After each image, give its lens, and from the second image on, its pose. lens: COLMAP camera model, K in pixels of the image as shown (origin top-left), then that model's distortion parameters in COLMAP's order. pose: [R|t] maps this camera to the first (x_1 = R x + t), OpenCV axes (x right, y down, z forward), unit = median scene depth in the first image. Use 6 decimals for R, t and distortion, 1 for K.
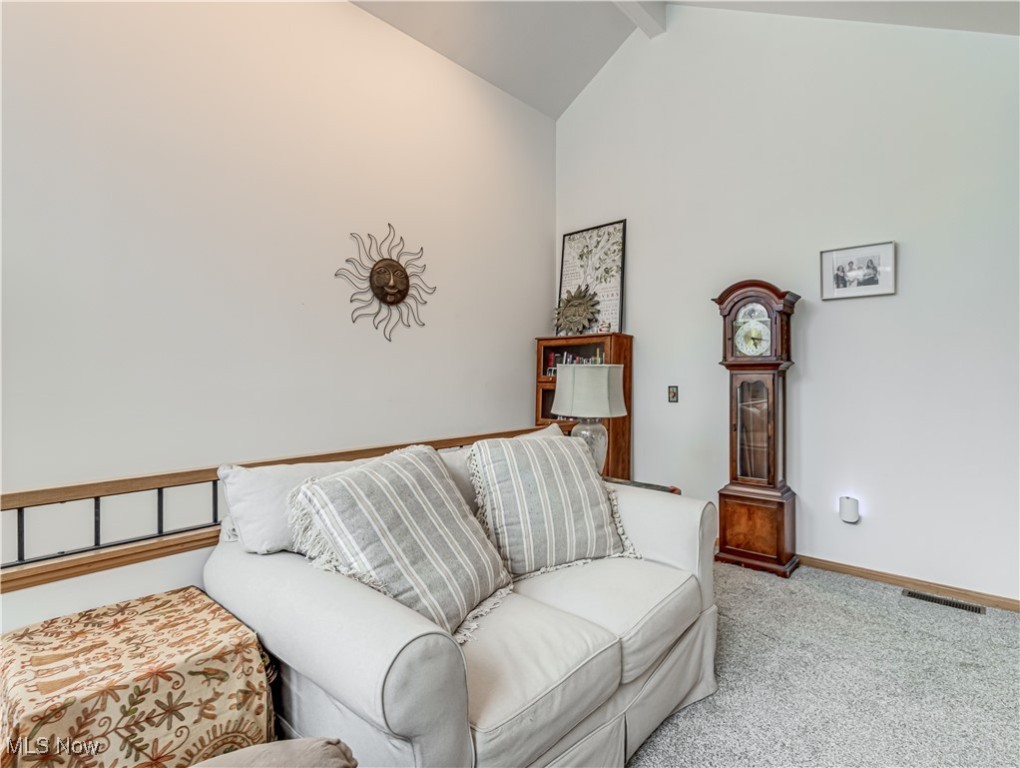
lens RADIAL K [[531.0, 0, 510.0], [0, 531.0, 377.7], [0, 0, 1]] dist [0.006114, 0.000574]
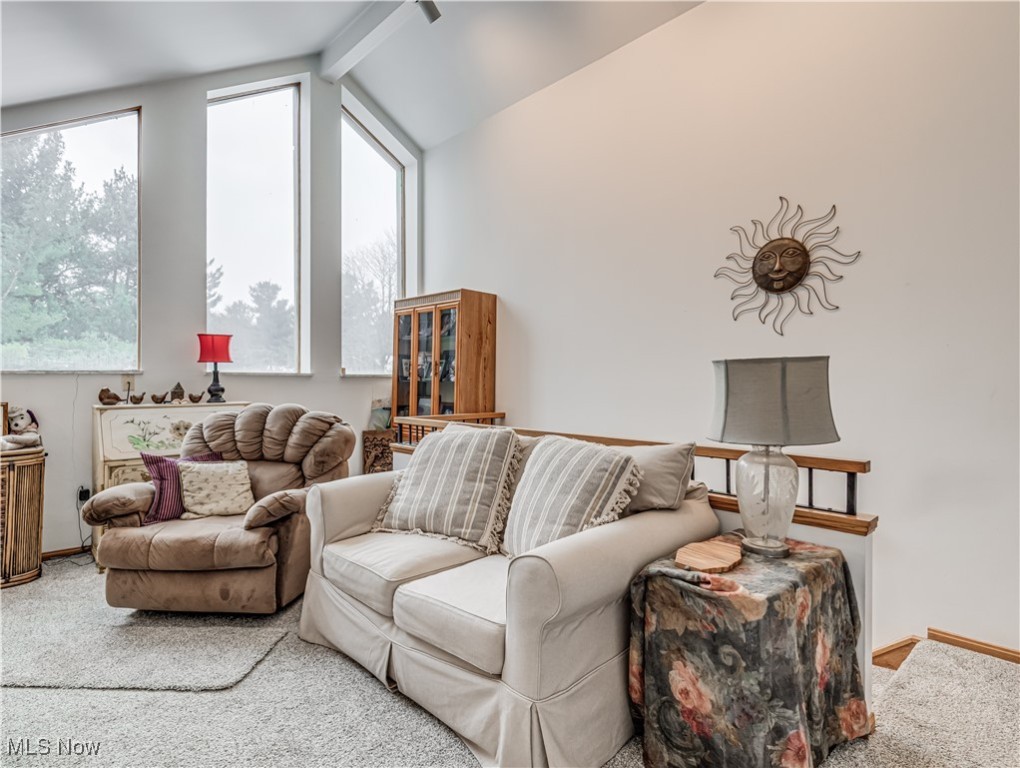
lens RADIAL K [[556.9, 0, 510.3], [0, 556.9, 384.8], [0, 0, 1]] dist [0.001555, 0.000456]
pose [[-0.066635, 0.011907, -0.997706, 0.697145], [-0.011233, 0.999856, 0.012683, 0.003722], [0.997714, 0.012052, -0.066492, 0.635898]]
